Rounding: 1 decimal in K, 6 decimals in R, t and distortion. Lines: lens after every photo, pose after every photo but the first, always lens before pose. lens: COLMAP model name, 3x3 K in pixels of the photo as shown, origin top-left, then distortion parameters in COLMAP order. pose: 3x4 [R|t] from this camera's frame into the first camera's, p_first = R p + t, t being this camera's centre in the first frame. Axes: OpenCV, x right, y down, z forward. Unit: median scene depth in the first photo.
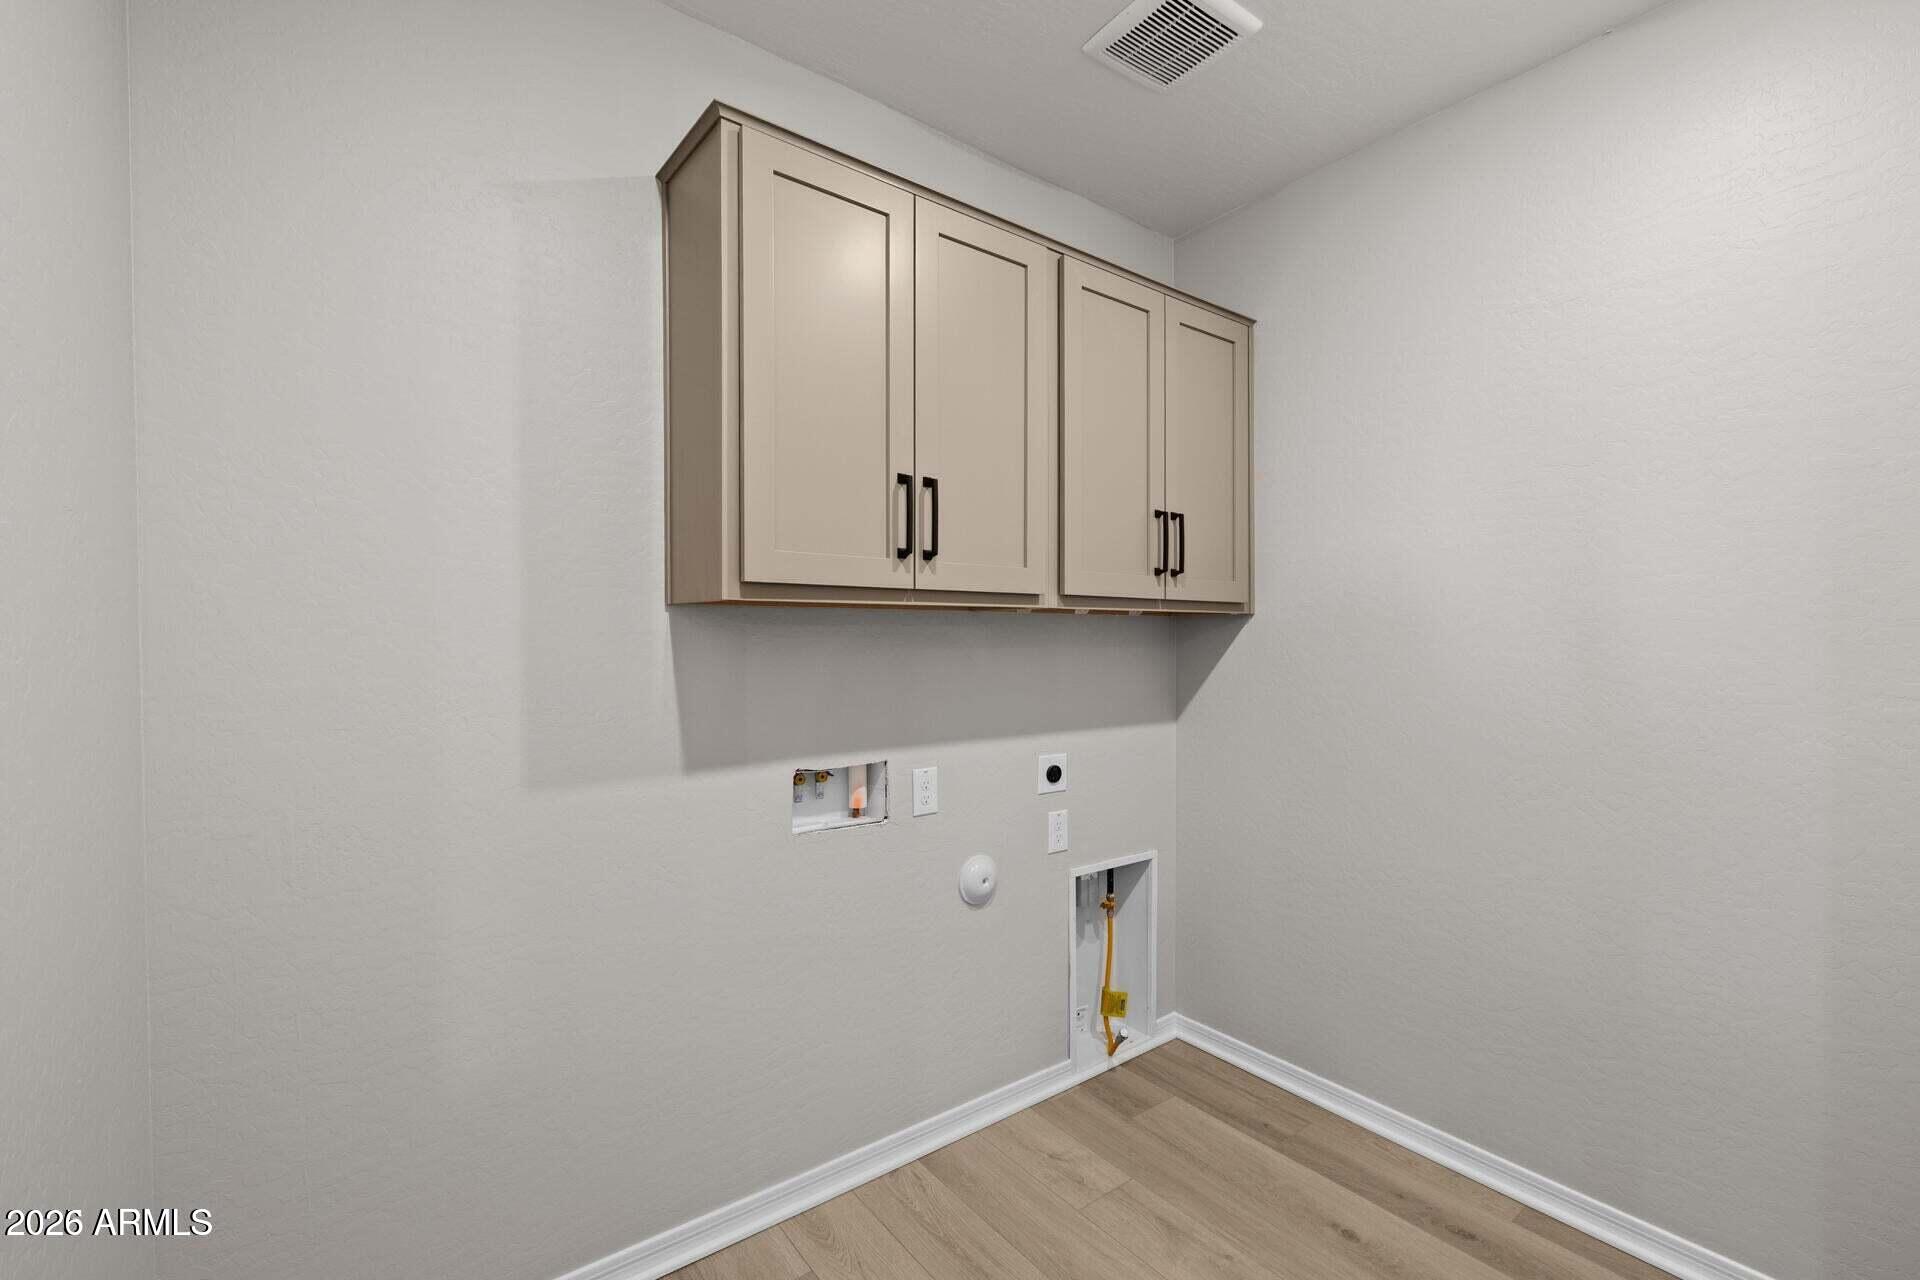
lens RADIAL K [[831.9, 0, 958.9], [0, 831.9, 636.2], [0, 0, 1]] dist [0.005066, -0.001557]
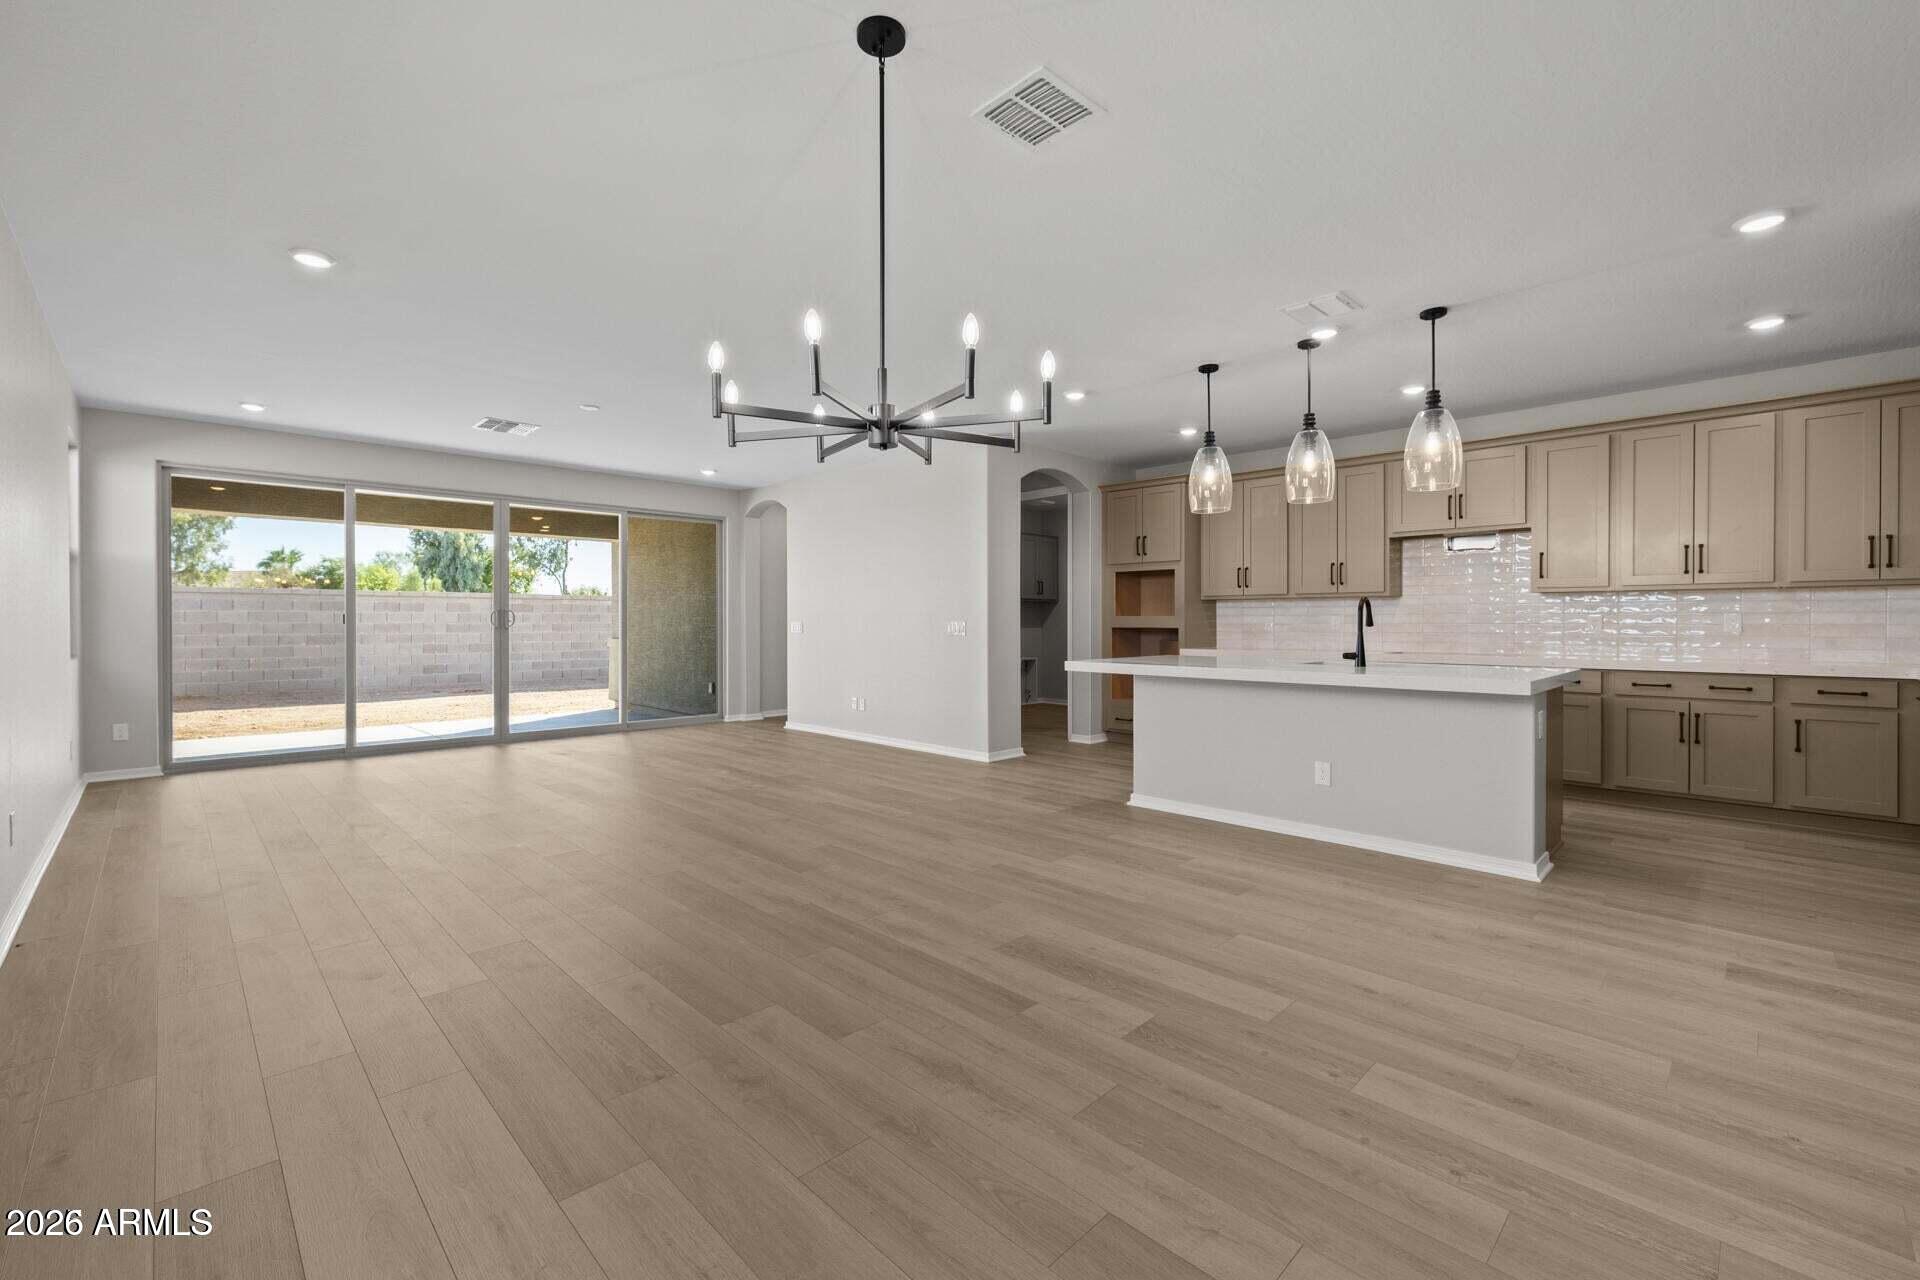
lens RADIAL K [[811.9, 0, 956.3], [0, 811.9, 618.9], [0, 0, 1]] dist [0.002780, -0.000773]
pose [[0.988831, -0.001706, 0.149029, -0.863406], [0.001819, 0.999998, -0.000624, 0.066955], [-0.149027, 0.000888, 0.988833, -3.335824]]
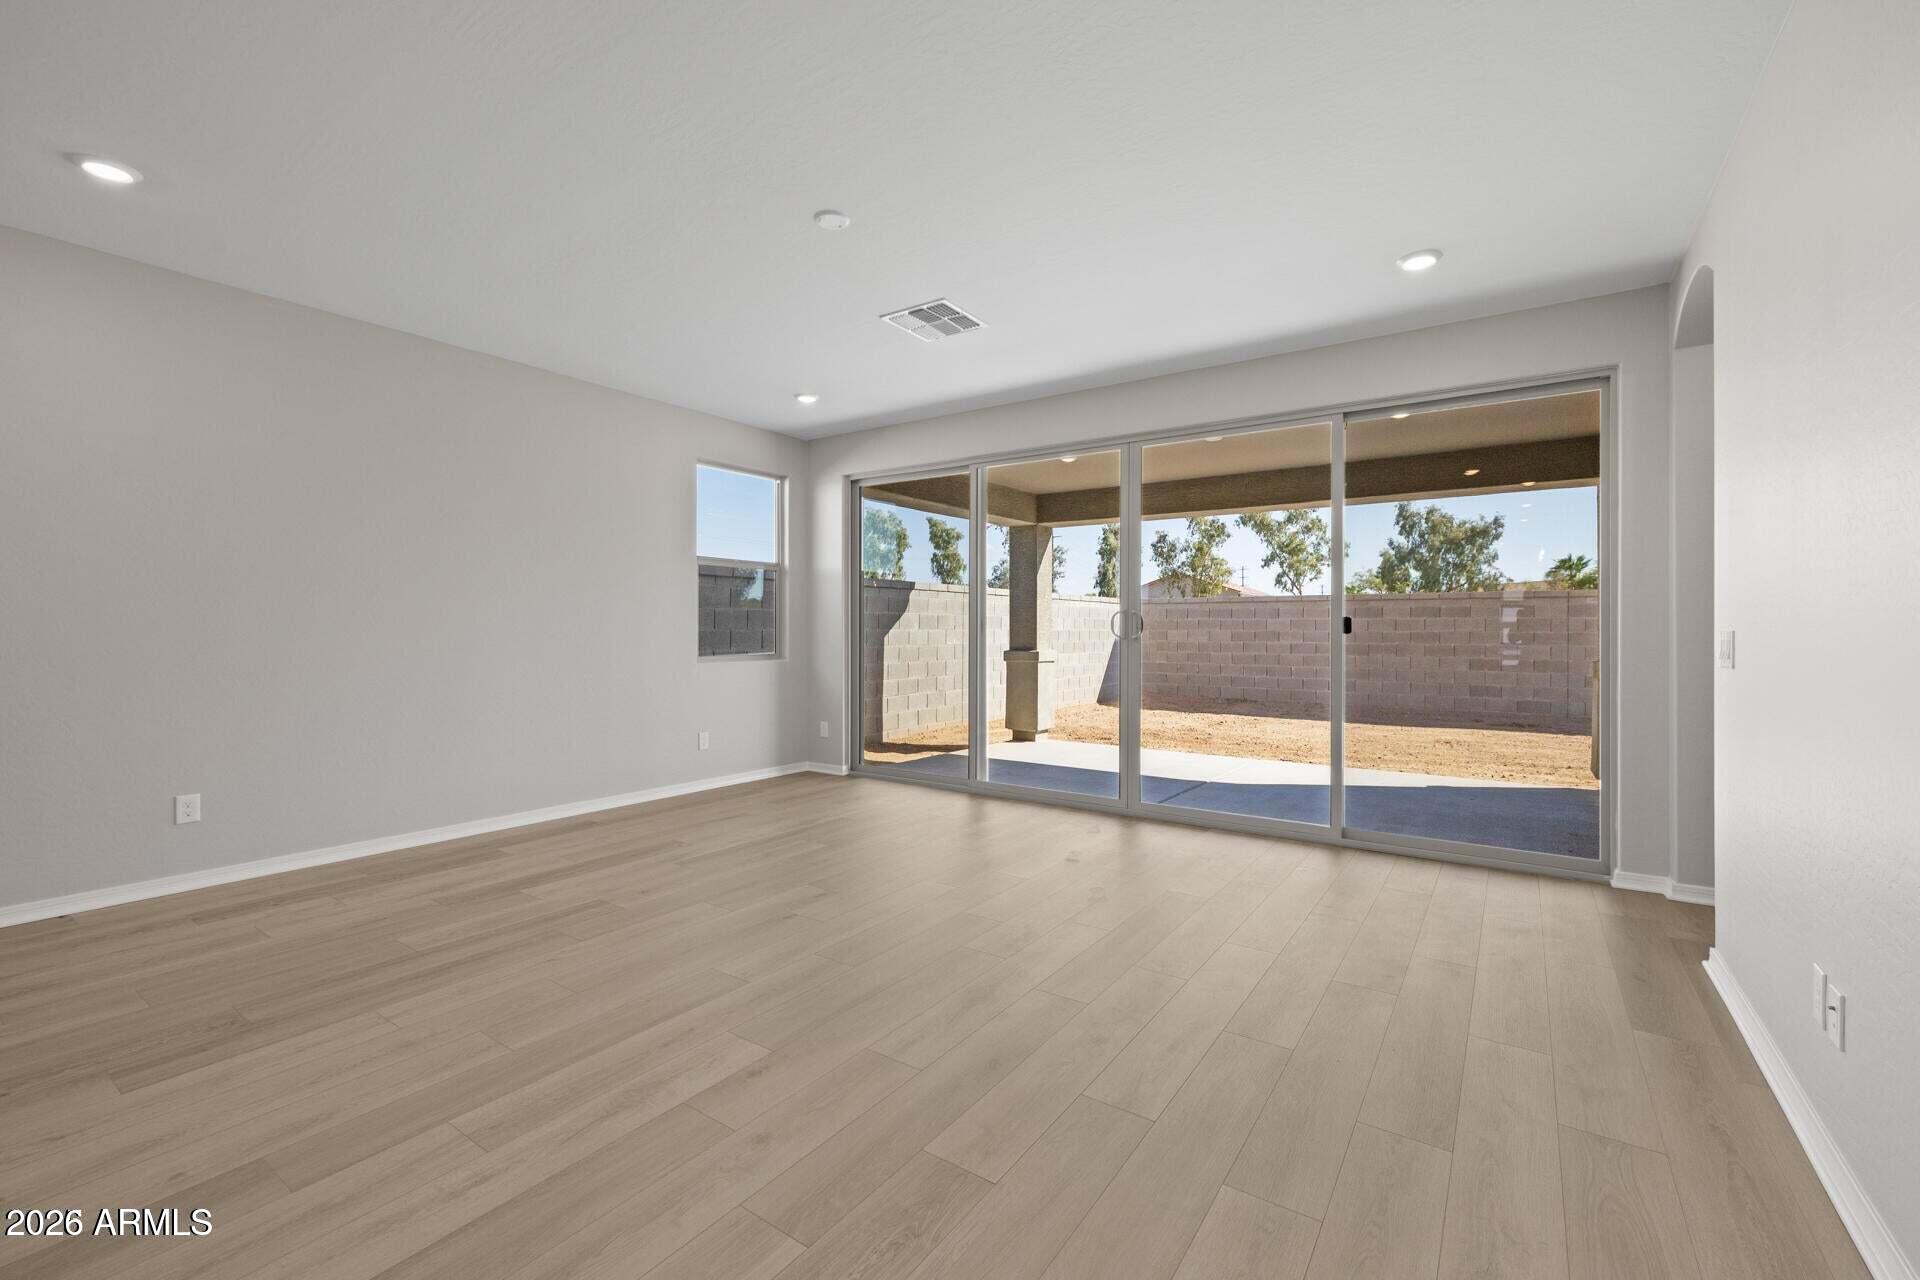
lens RADIAL K [[811.9, 0, 947.1], [0, 811.9, 629.7], [0, 0, 1]] dist [0.002780, -0.000773]
pose [[0.328395, 0.000305, -0.944540, -0.385166], [0.000315, 1.000000, 0.000433, 0.072207], [0.944540, -0.000440, 0.328395, -1.166380]]
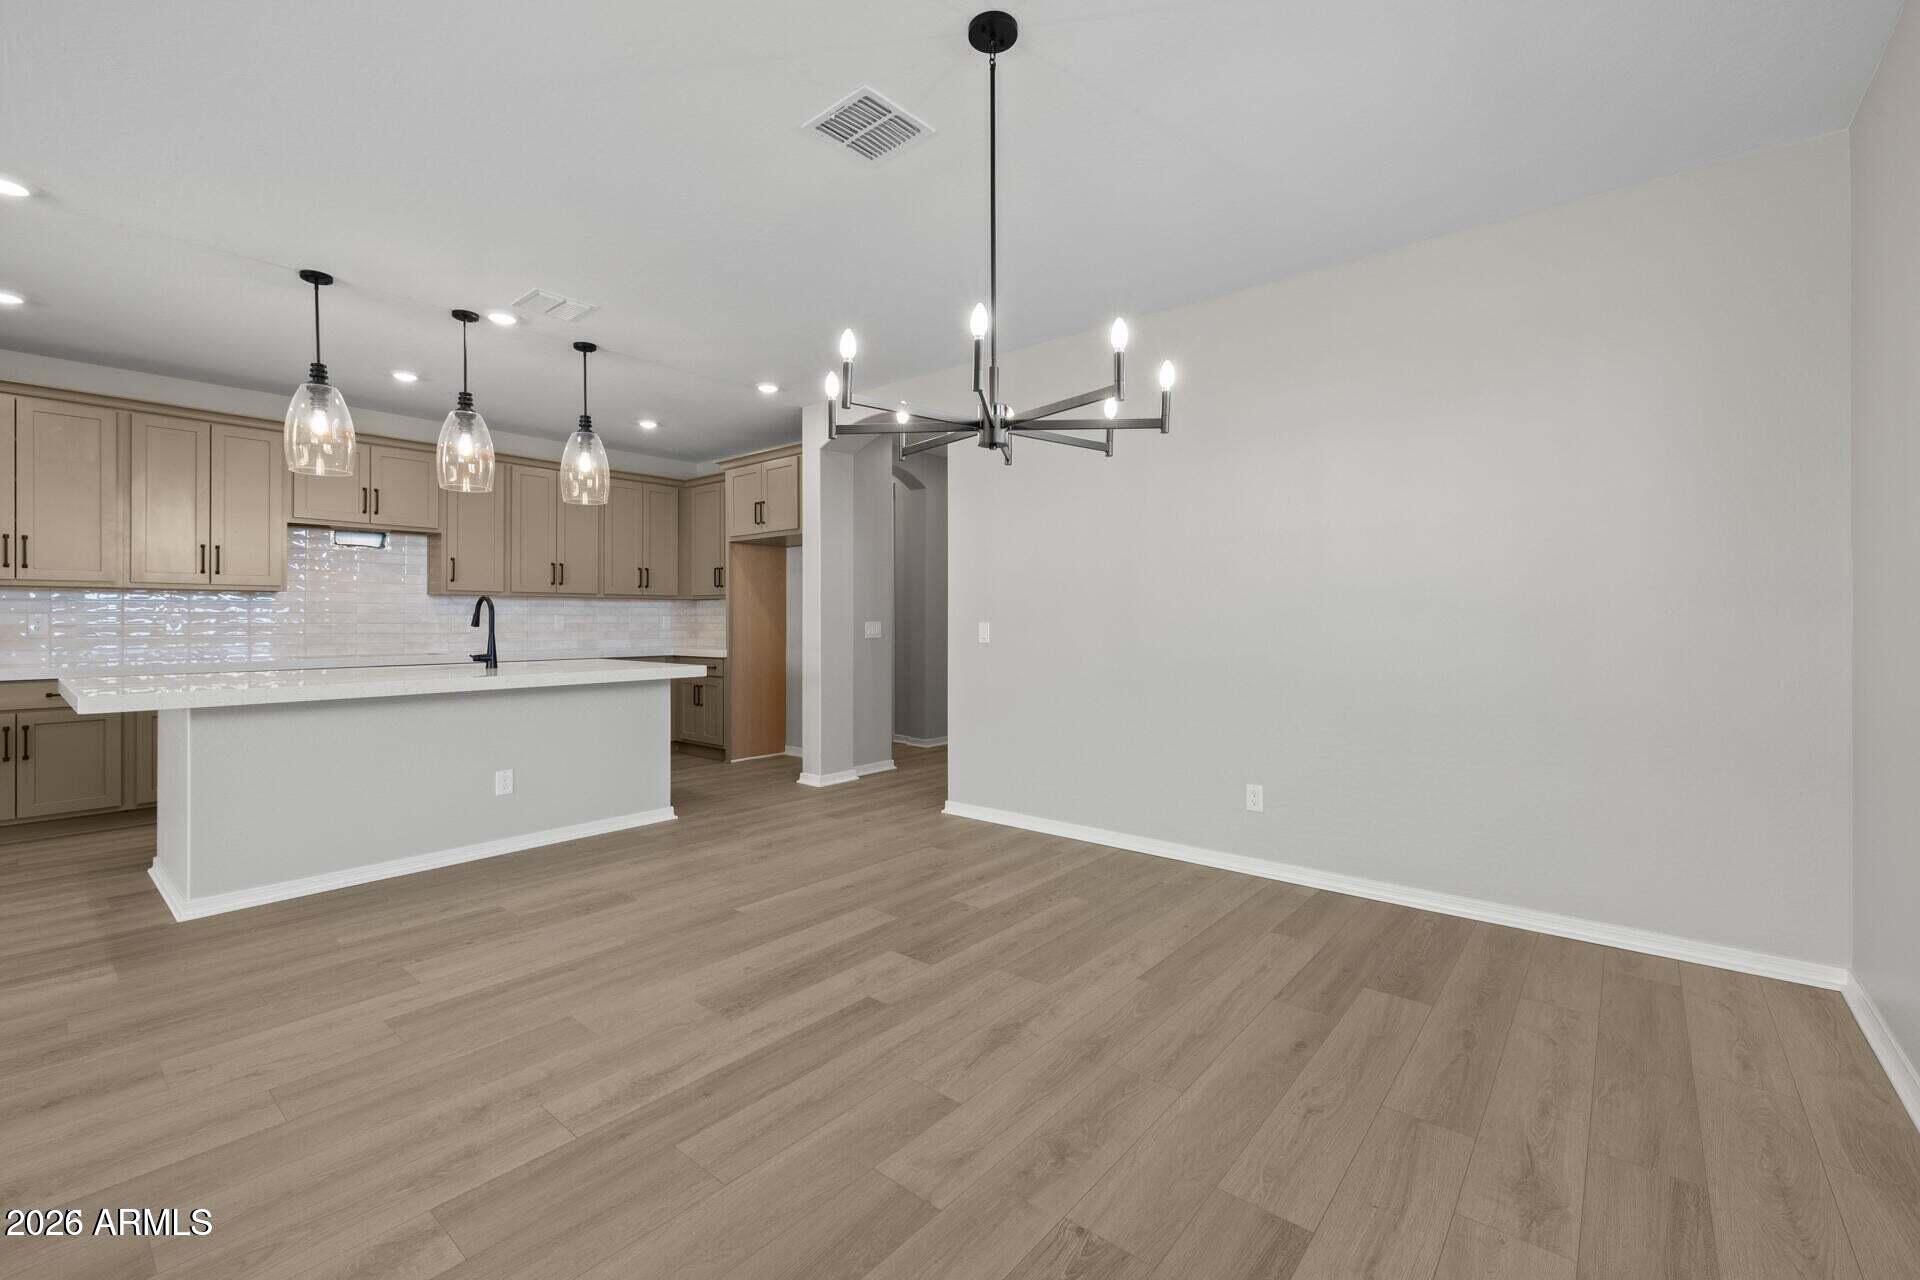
lens RADIAL K [[792.5, 0, 949.0], [0, 792.5, 627.8], [0, 0, 1]] dist [-0.016965, -0.001743]
pose [[-0.235717, -0.012603, 0.971740, -1.563516], [-0.004759, 0.999919, 0.011814, 0.060921], [-0.971810, -0.001840, -0.235757, -2.282930]]
